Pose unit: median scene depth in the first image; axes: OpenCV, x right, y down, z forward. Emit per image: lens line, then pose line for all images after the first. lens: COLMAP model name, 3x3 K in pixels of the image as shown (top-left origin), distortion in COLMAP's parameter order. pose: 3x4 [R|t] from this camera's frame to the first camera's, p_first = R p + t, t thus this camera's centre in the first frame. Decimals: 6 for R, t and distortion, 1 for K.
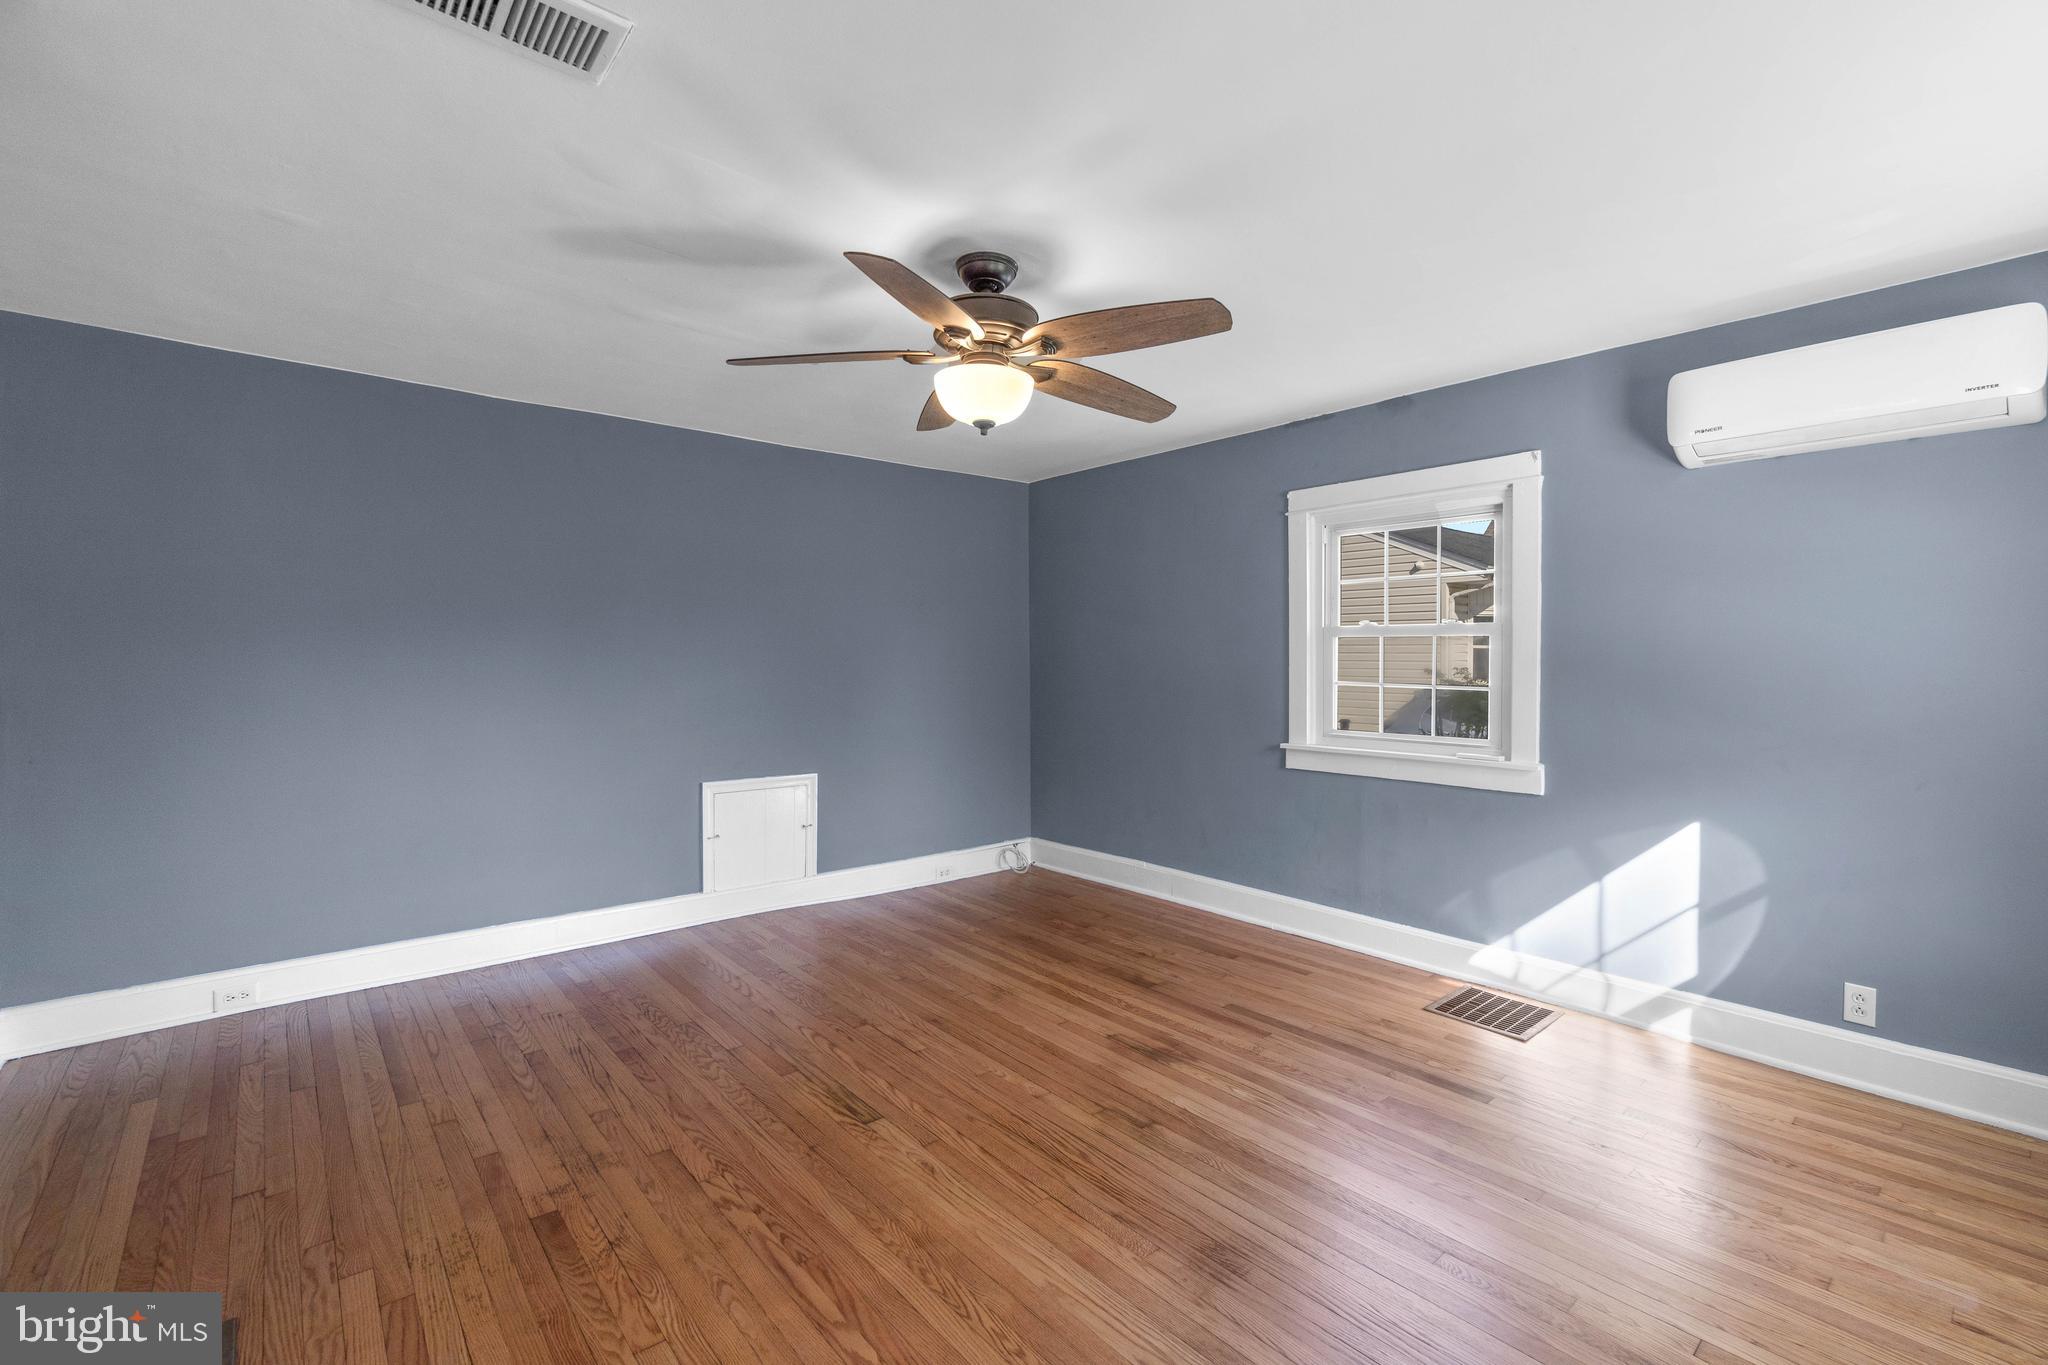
lens RADIAL K [[885.9, 0, 1029.4], [0, 885.9, 656.7], [0, 0, 1]] dist [-0.007739, 0.002731]
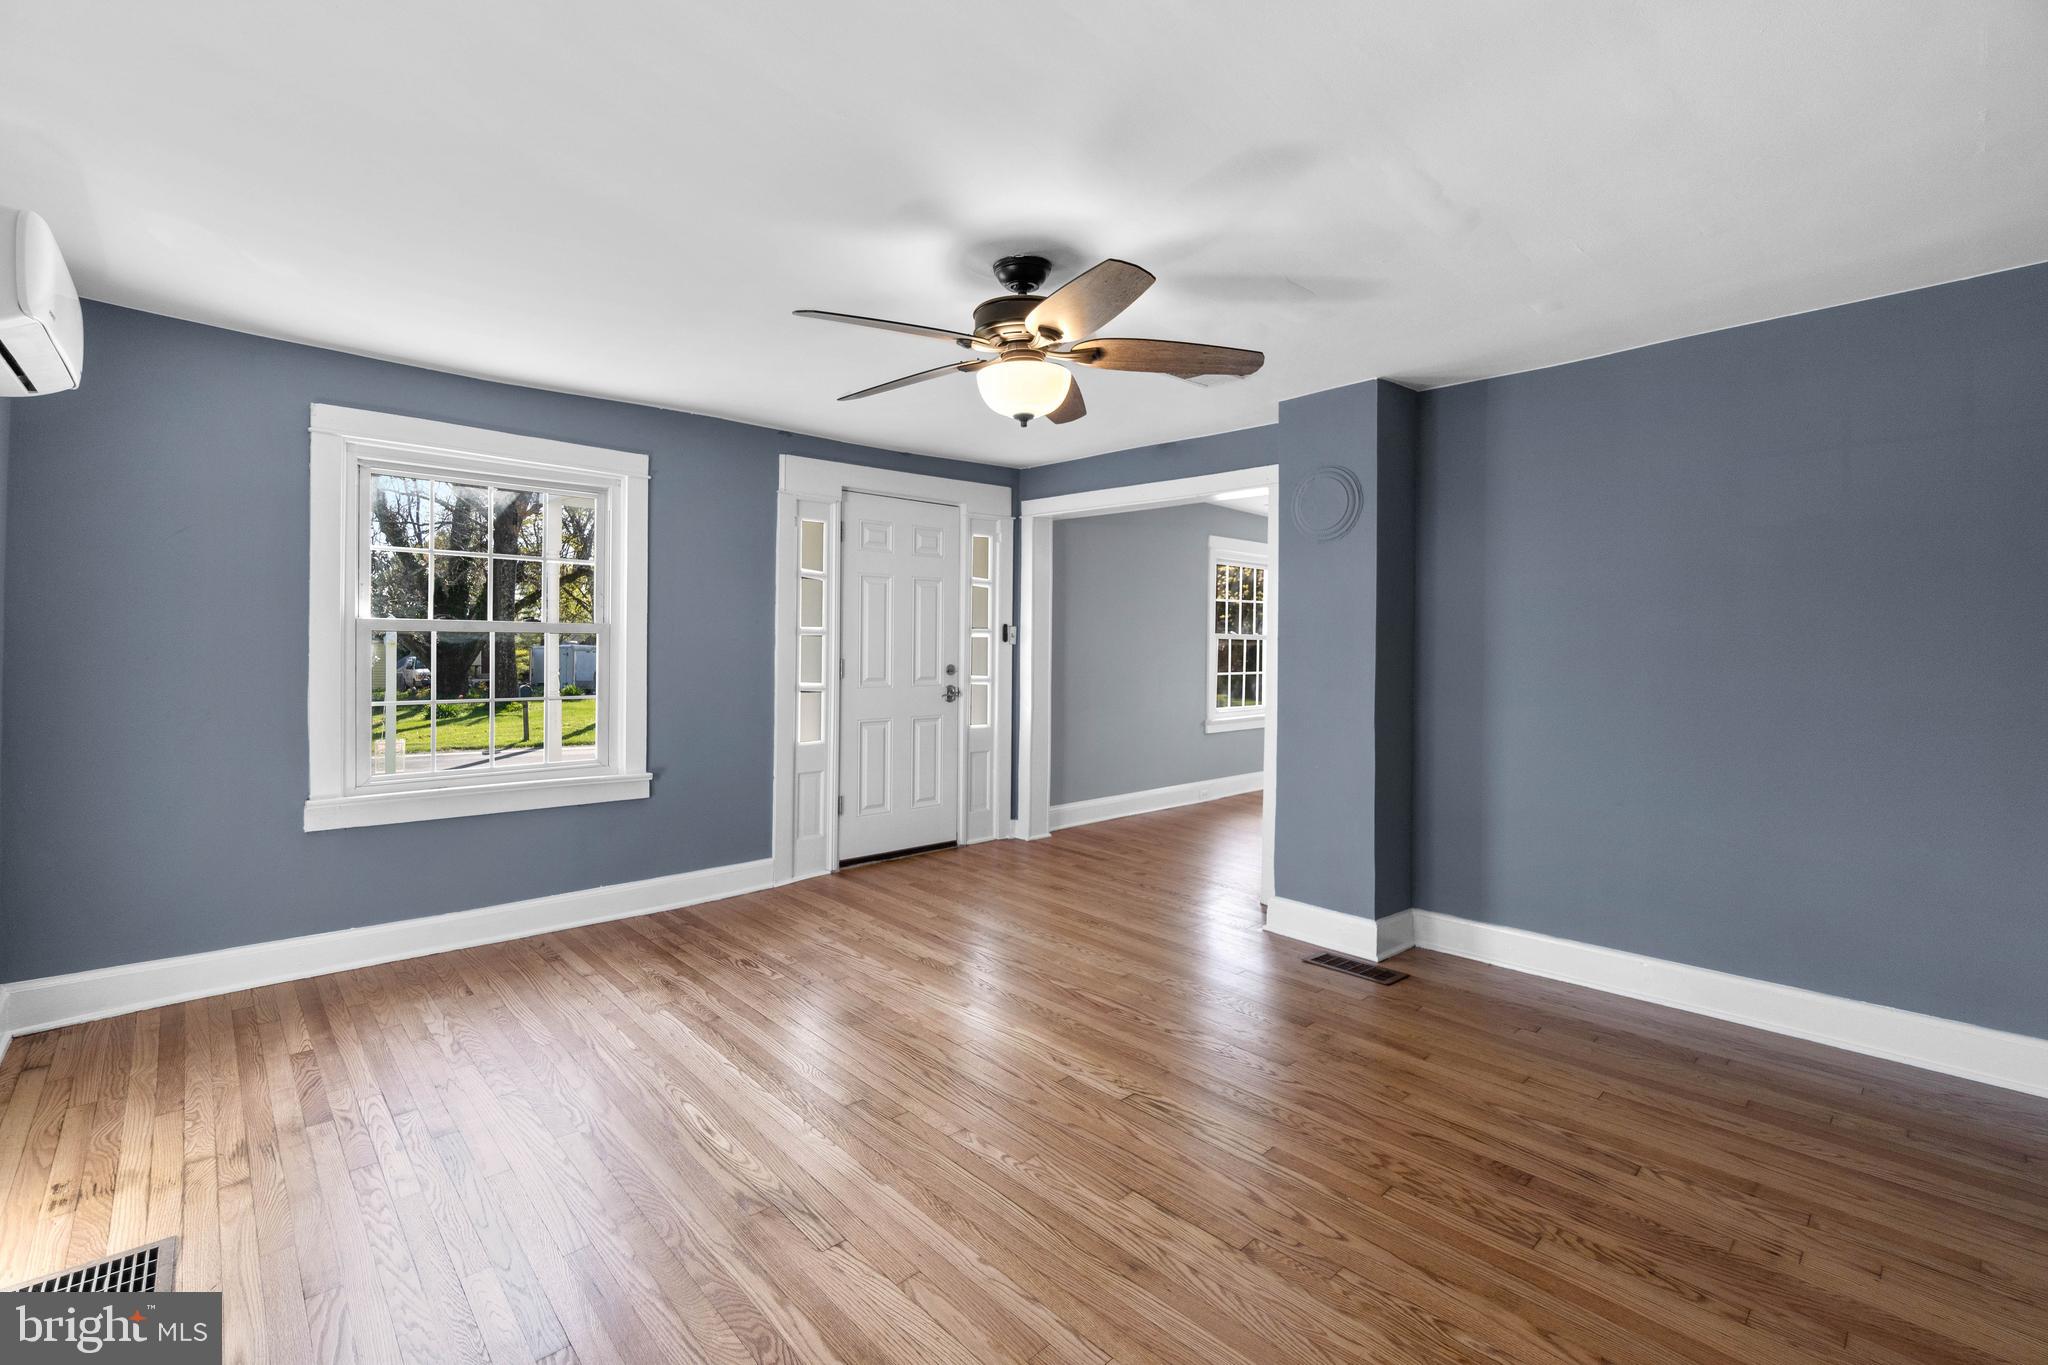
lens RADIAL K [[885.9, 0, 1034.9], [0, 885.9, 674.0], [0, 0, 1]] dist [-0.007739, 0.002731]
pose [[-0.998356, -0.009460, -0.056523, -0.006504], [-0.011065, 0.999543, 0.028148, 0.012043], [0.056231, 0.028727, -0.998004, 1.611118]]
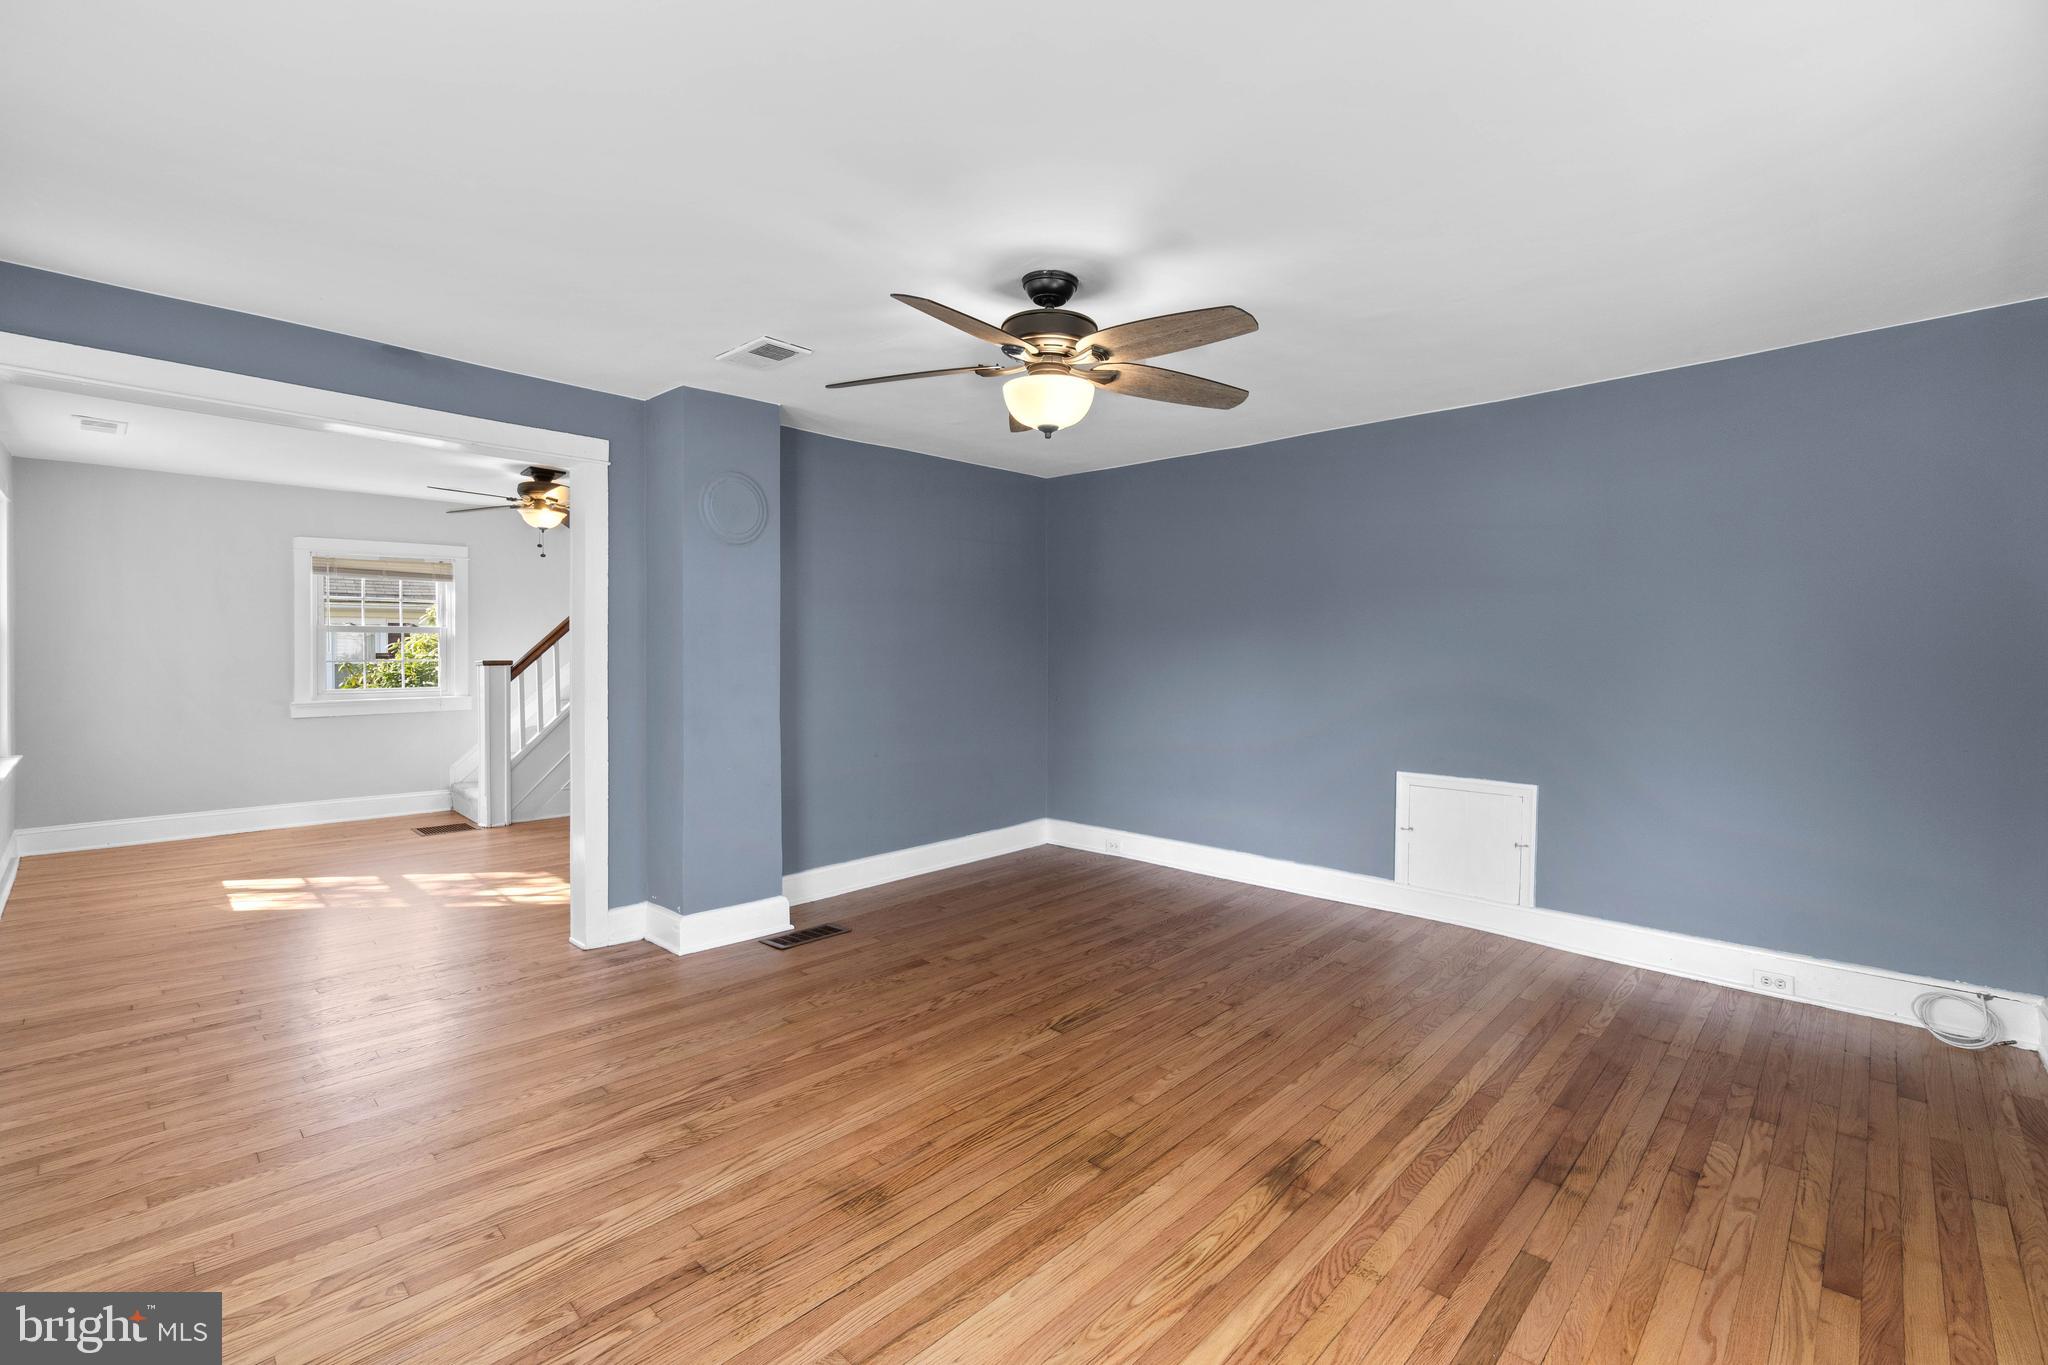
lens RADIAL K [[885.9, 0, 1018.2], [0, 885.9, 679.5], [0, 0, 1]] dist [-0.007739, 0.002731]
pose [[0.095560, 0.029372, -0.994990, 0.801454], [0.000491, 0.999563, 0.029555, 0.014344], [0.995424, -0.003313, 0.095503, 0.677856]]
